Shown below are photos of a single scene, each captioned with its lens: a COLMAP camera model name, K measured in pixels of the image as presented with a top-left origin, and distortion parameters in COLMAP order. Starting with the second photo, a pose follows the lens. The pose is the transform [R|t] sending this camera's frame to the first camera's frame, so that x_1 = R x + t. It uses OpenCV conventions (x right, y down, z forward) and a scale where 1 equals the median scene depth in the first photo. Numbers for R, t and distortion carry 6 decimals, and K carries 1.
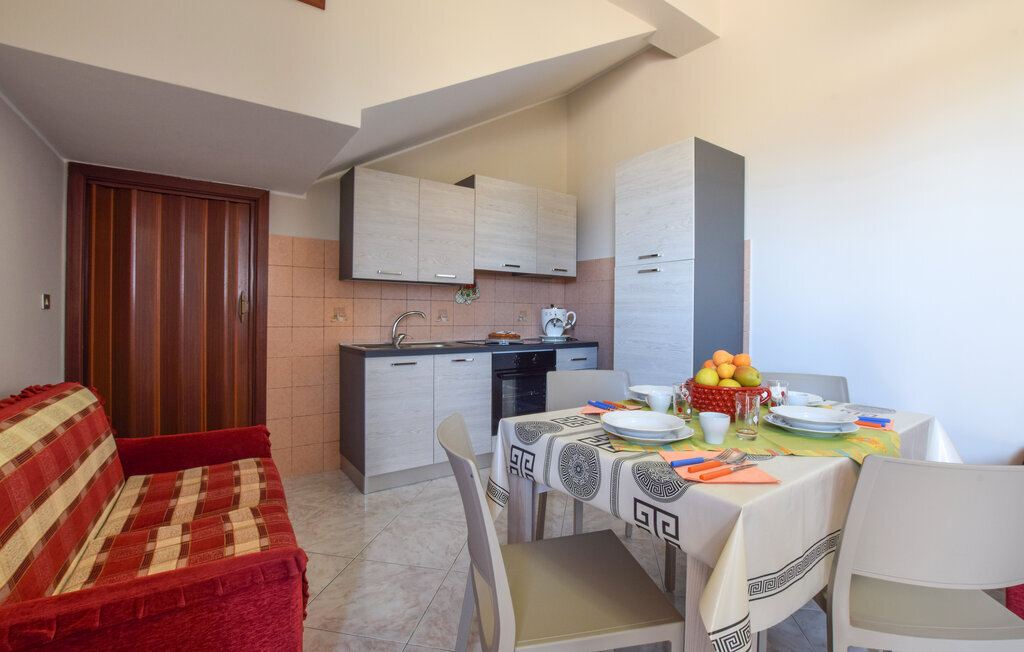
lens RADIAL K [[464.0, 0, 513.7], [0, 464.0, 322.5], [0, 0, 1]] dist [-0.020679, 0.000135]
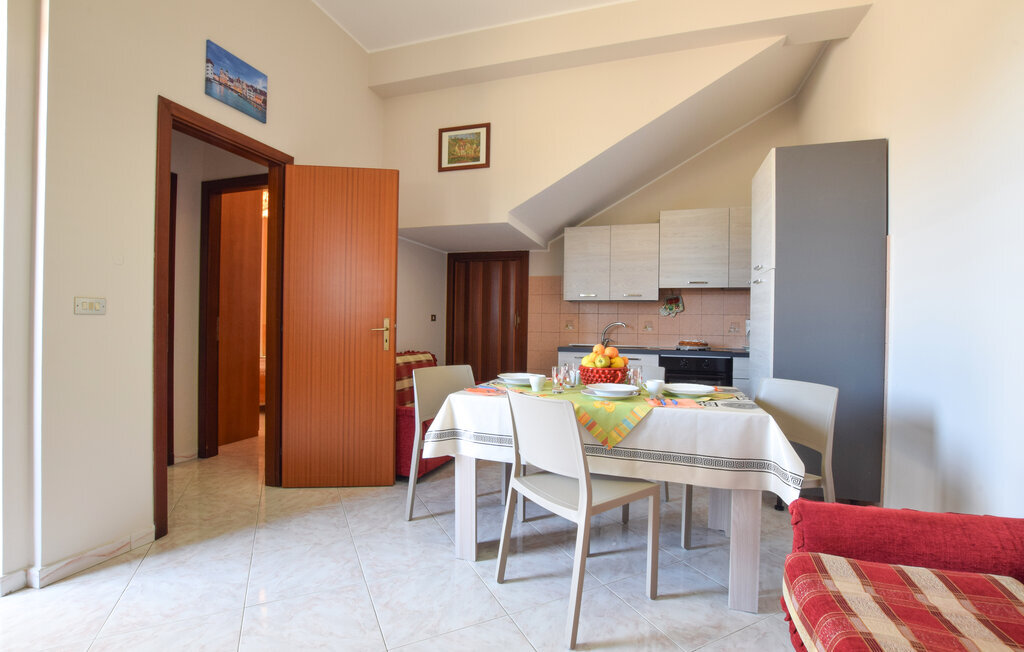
lens RADIAL K [[464.0, 0, 513.7], [0, 464.0, 322.5], [0, 0, 1]] dist [-0.020679, 0.000135]
pose [[0.595909, -0.003208, -0.803046, 0.732268], [-0.023230, 0.999505, -0.021231, 0.012613], [0.802716, 0.031307, 0.595539, -0.044701]]
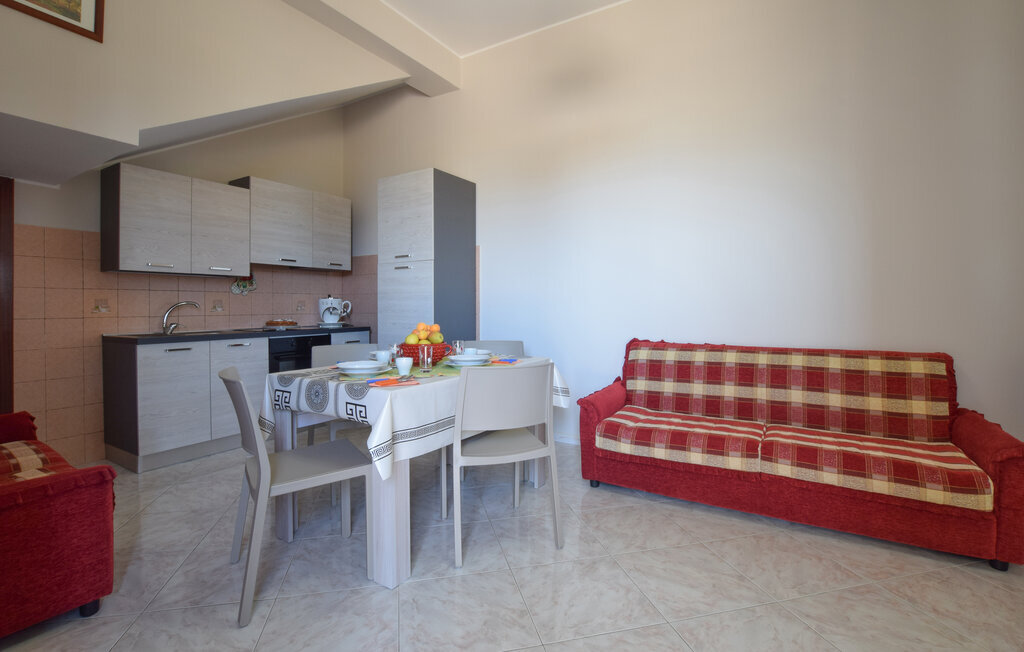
lens RADIAL K [[473.4, 0, 506.0], [0, 473.4, 309.9], [0, 0, 1]] dist [-0.021254, 0.000314]
pose [[0.920274, -0.016909, 0.390910, 0.038072], [0.019920, 0.999795, -0.003649, 0.013377], [-0.390768, 0.011145, 0.920422, -0.281233]]
